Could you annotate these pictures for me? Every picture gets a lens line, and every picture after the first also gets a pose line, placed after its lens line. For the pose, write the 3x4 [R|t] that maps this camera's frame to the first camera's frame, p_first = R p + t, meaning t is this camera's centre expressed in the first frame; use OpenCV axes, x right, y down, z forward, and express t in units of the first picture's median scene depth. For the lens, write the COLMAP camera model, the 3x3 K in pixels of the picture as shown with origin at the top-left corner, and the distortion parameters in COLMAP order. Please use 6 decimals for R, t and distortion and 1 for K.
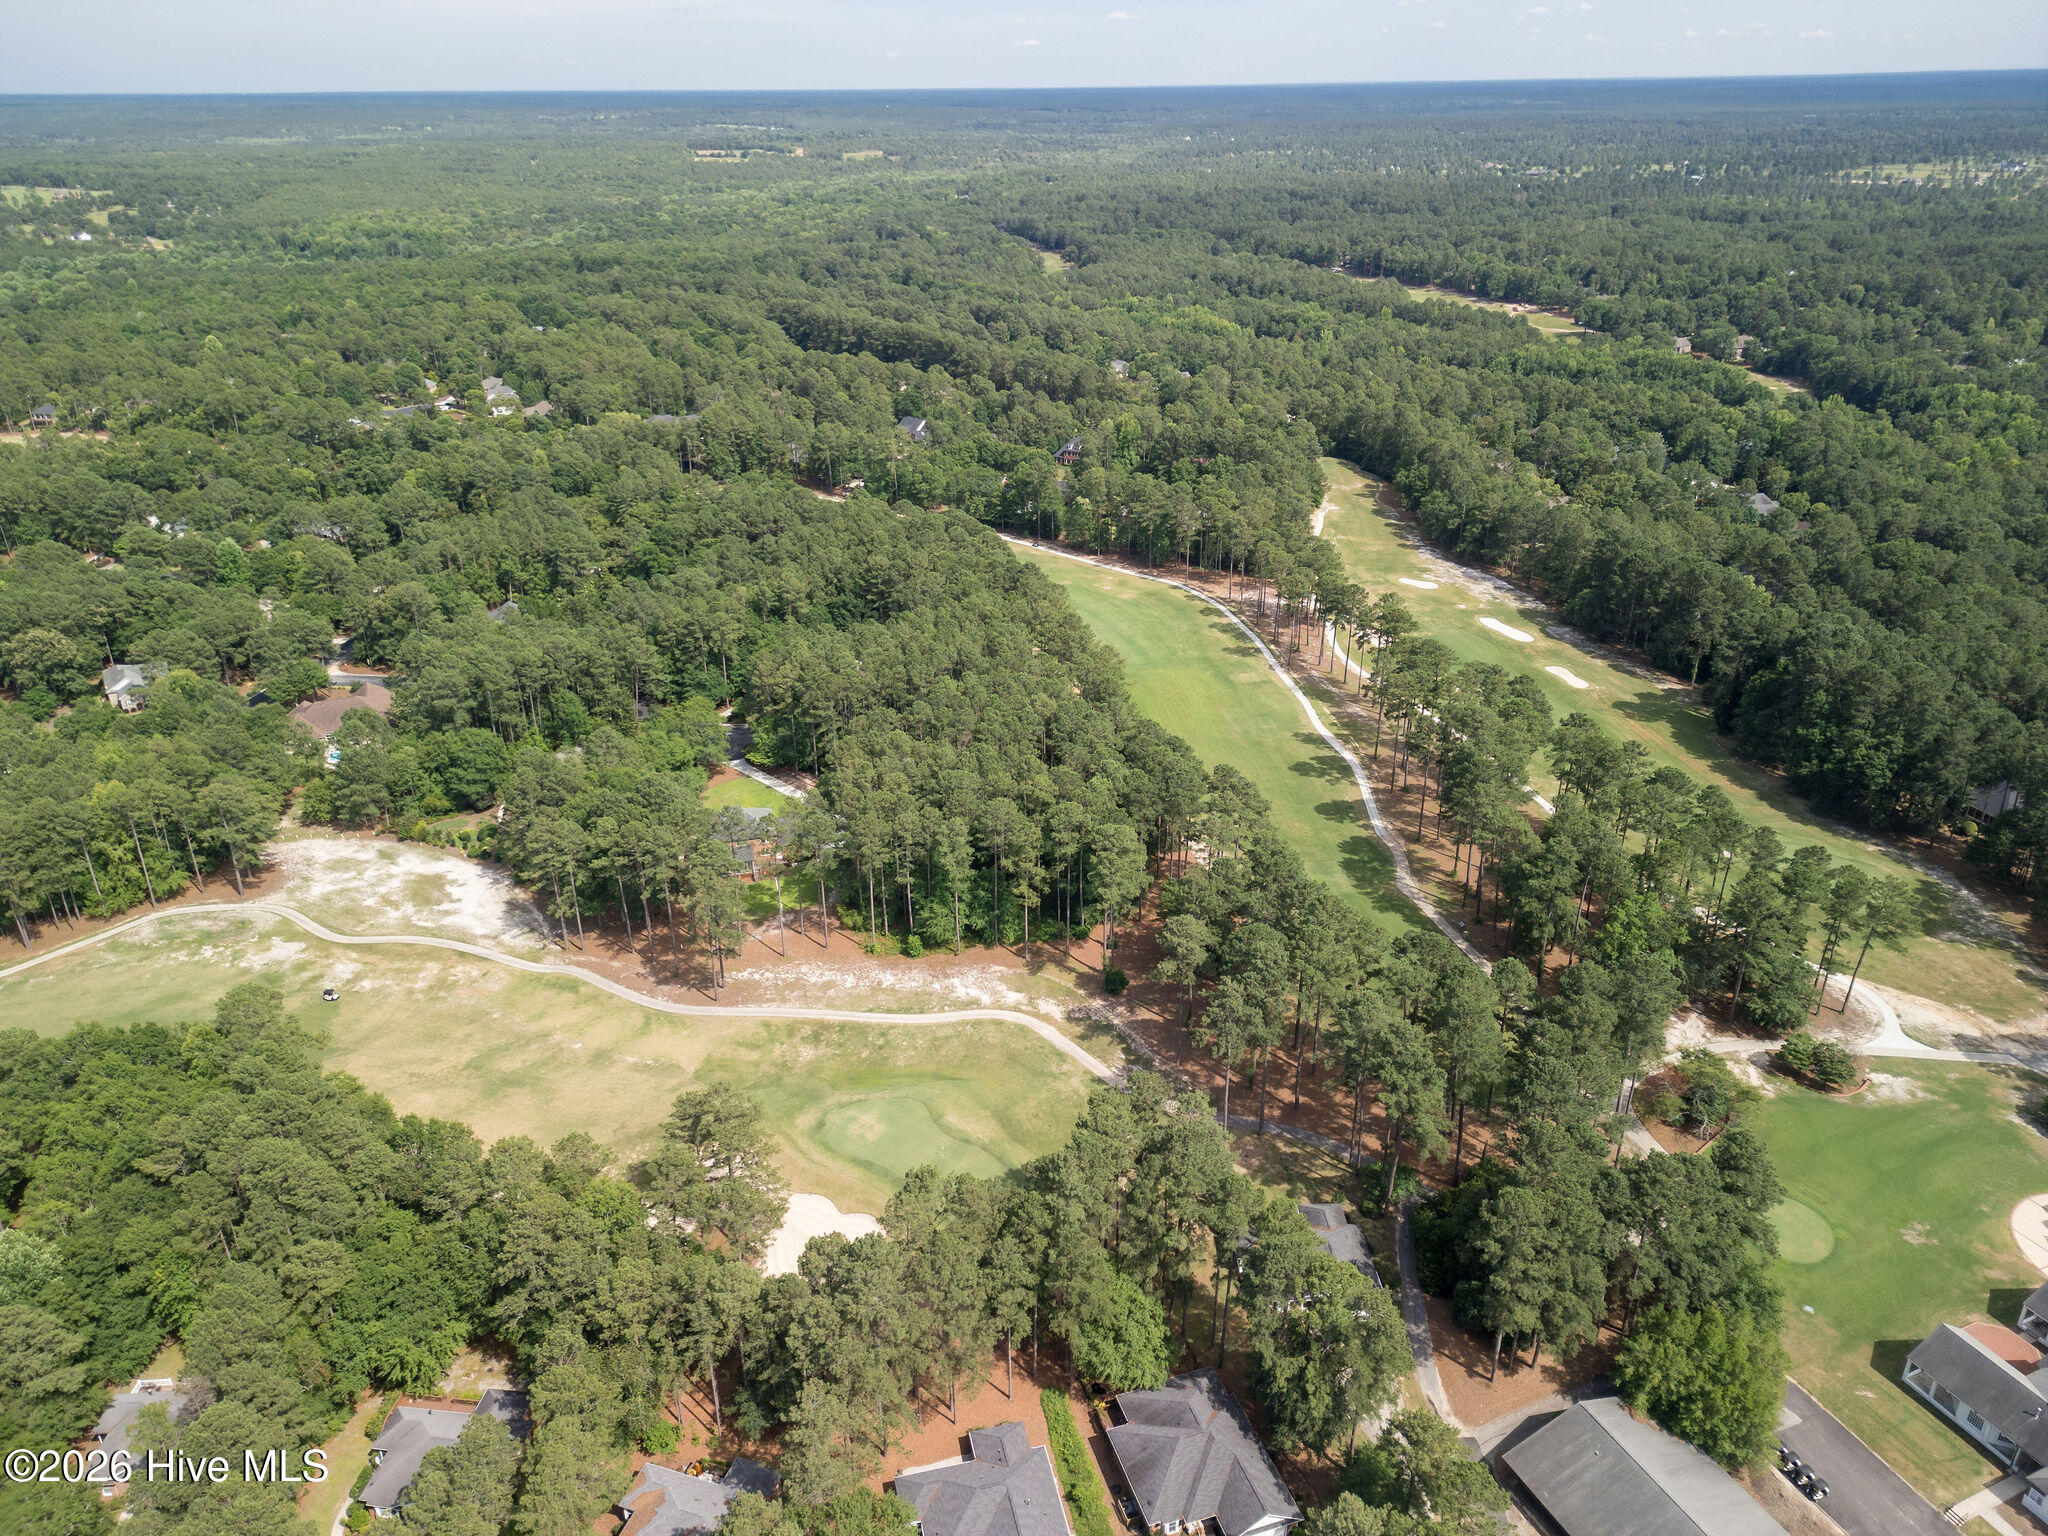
lens RADIAL K [[1411.9, 0, 1024.0], [0, 1411.9, 768.0], [0, 0, 1]] dist [0.071297, -0.079726]
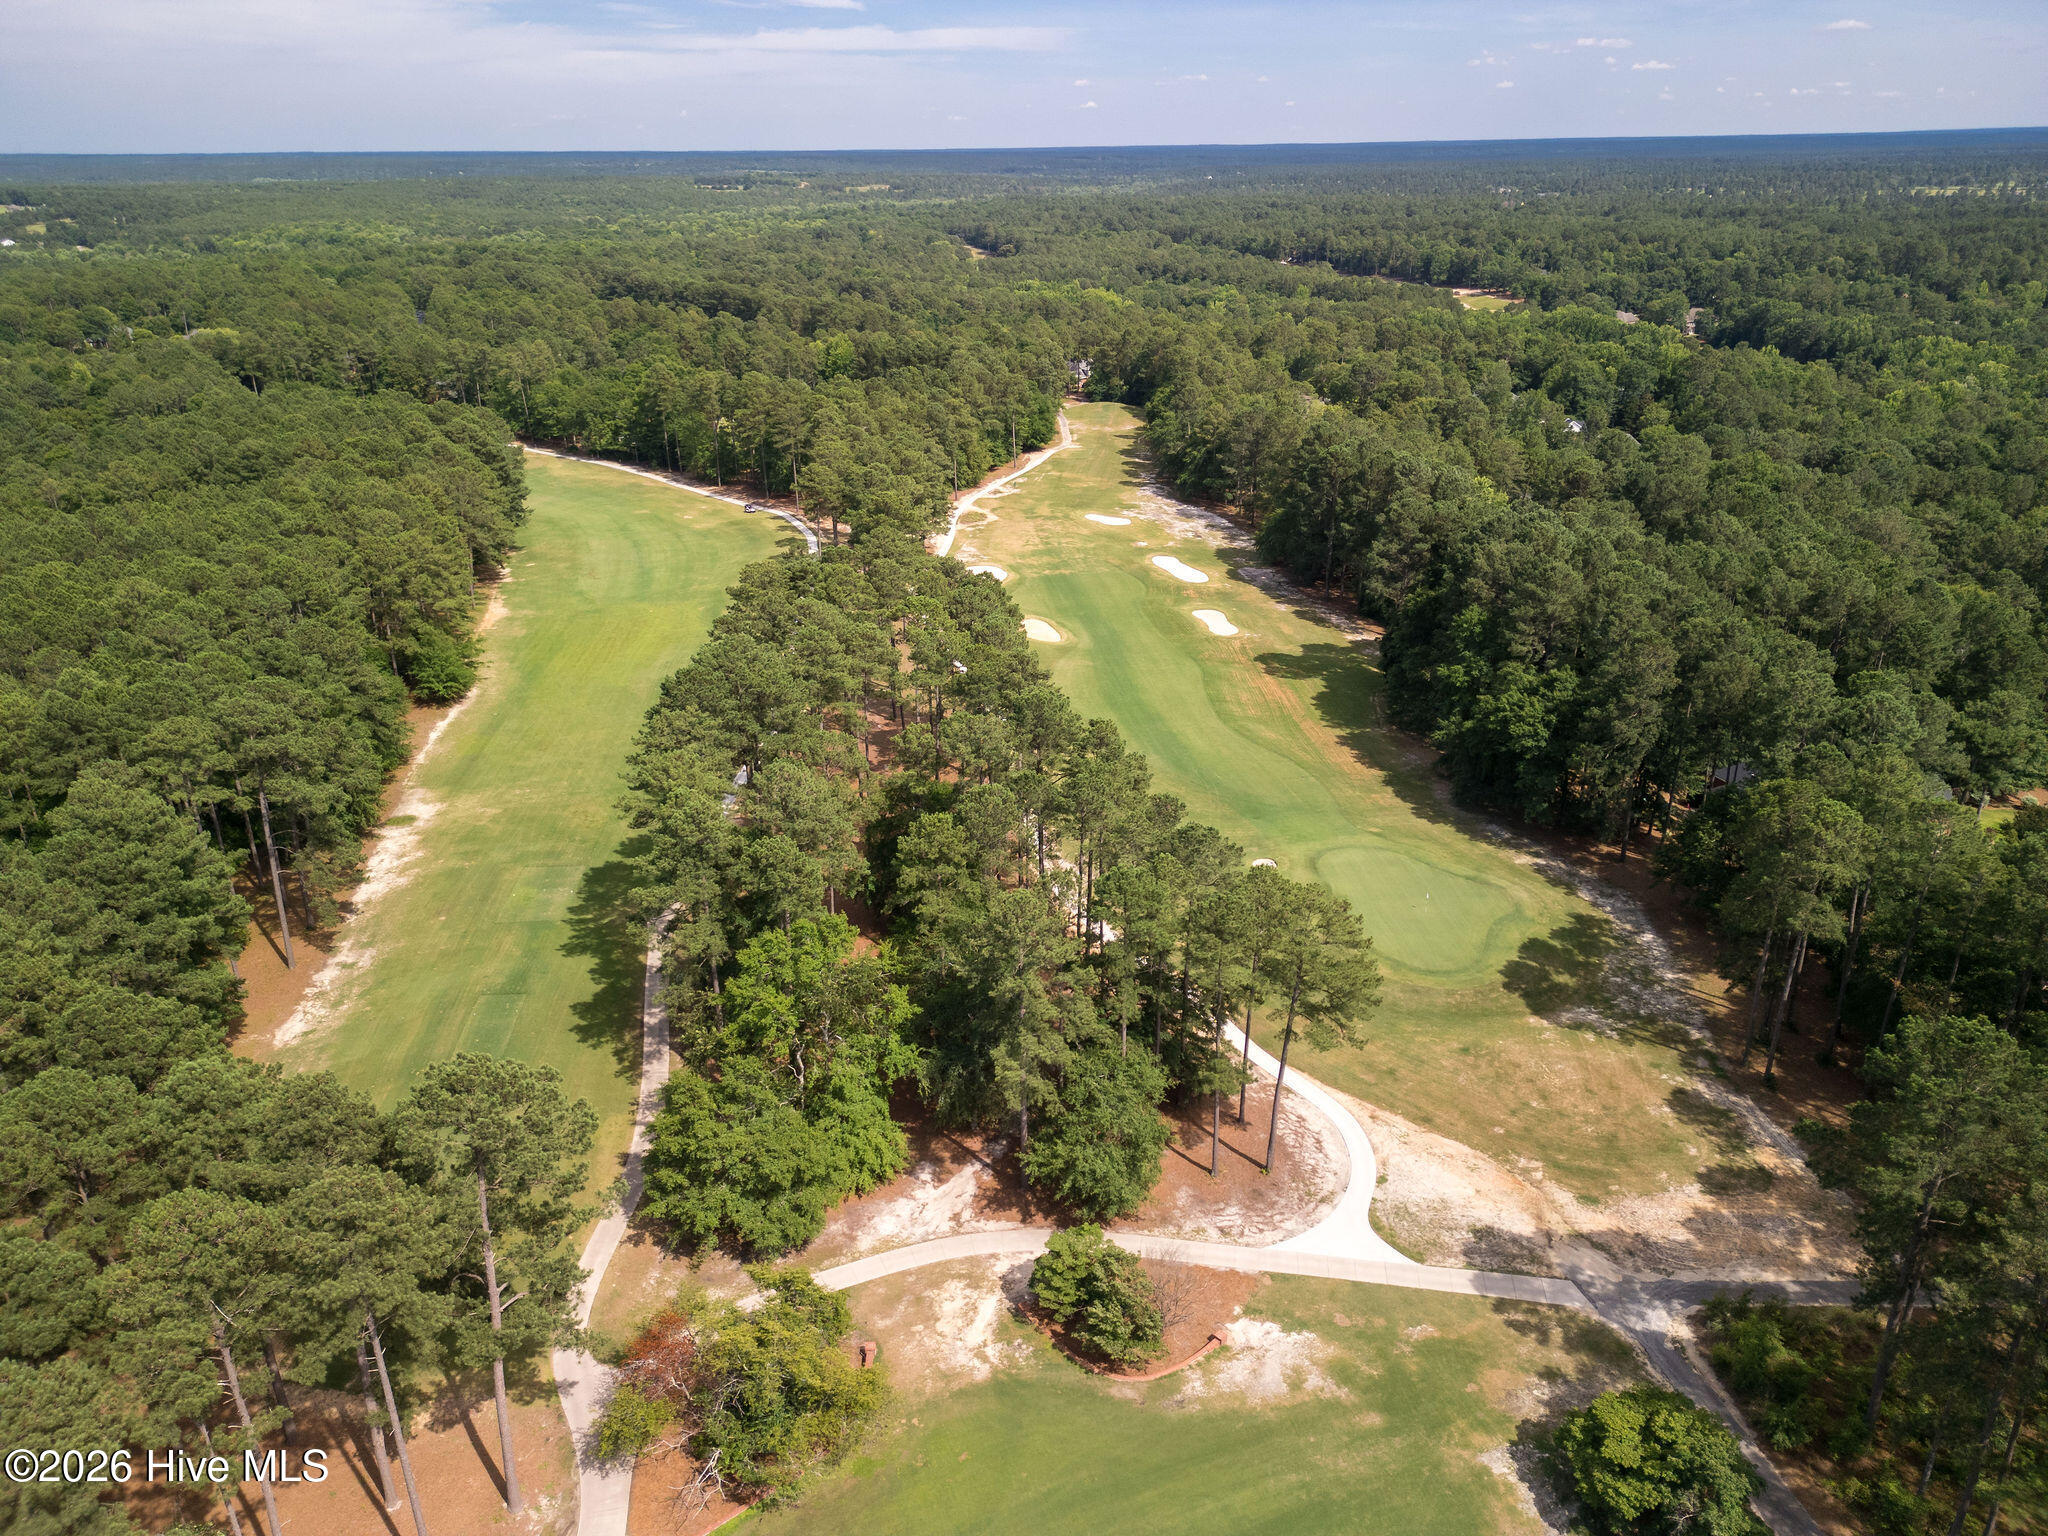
lens RADIAL K [[1411.9, 0, 1024.0], [0, 1411.9, 768.0], [0, 0, 1]] dist [0.071297, -0.079726]
pose [[0.999263, 0.014751, -0.035430, 0.401442], [-0.016016, 0.999235, -0.035690, 0.041512], [0.034876, 0.036232, 0.998735, 0.404480]]
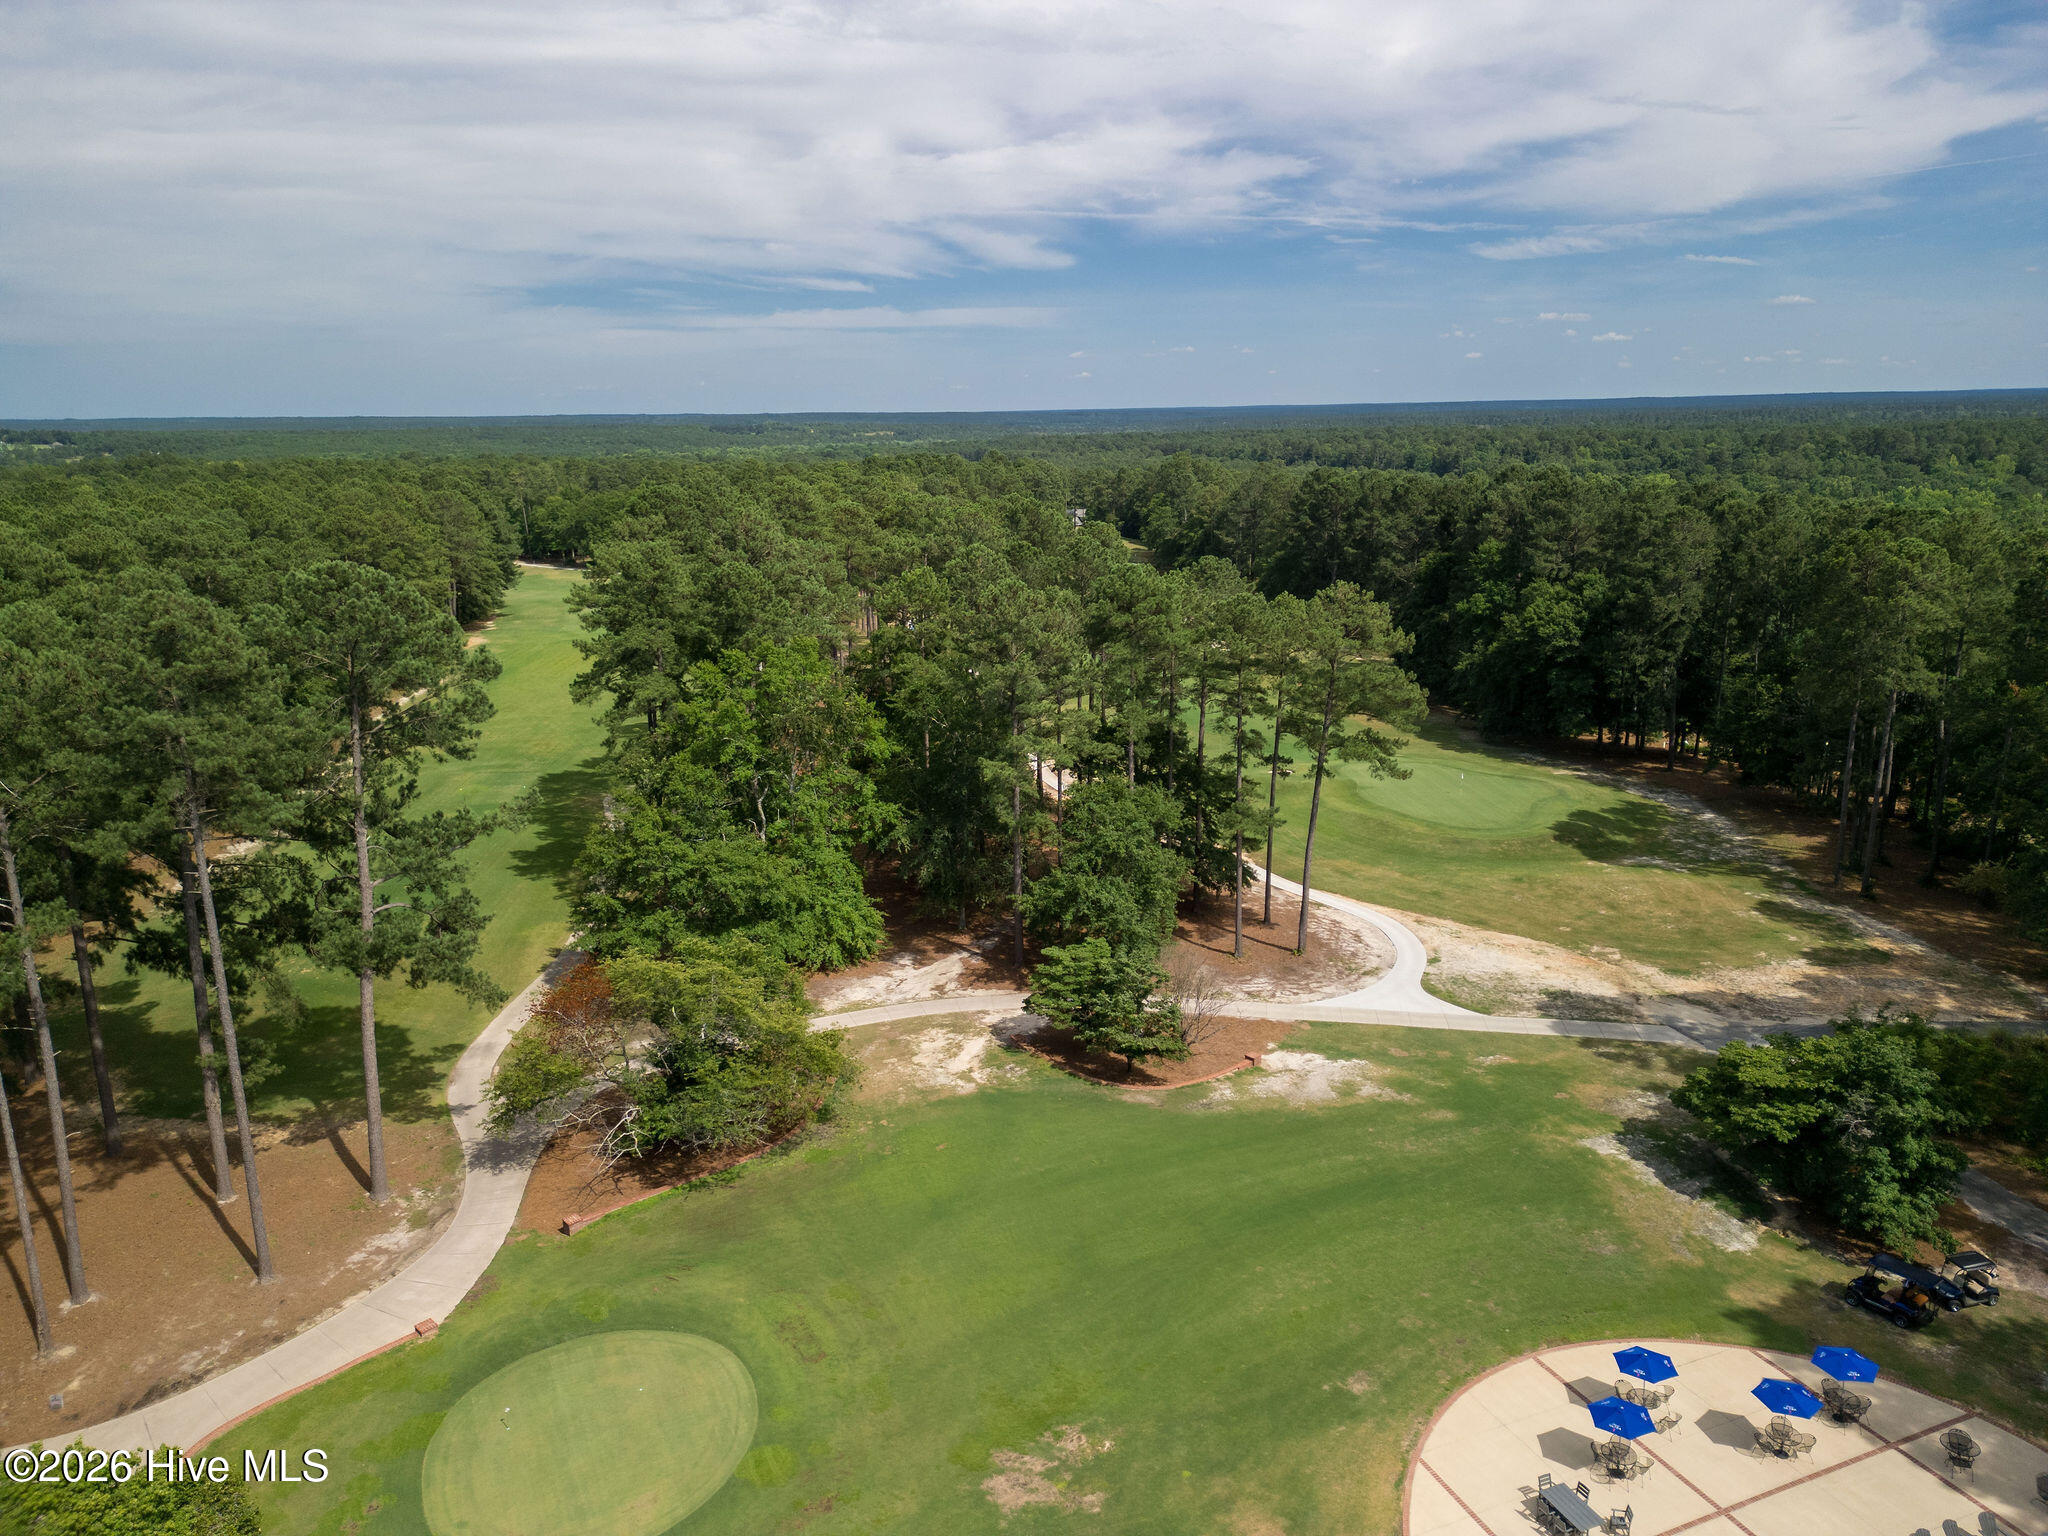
lens RADIAL K [[1414.8, 0, 1024.0], [0, 1414.8, 768.0], [0, 0, 1]] dist [0.083016, -0.095133]
pose [[0.999298, 0.005683, -0.037039, 0.402811], [-0.012950, 0.979906, -0.199041, 0.161202], [0.035163, 0.199381, 0.979291, 0.459184]]
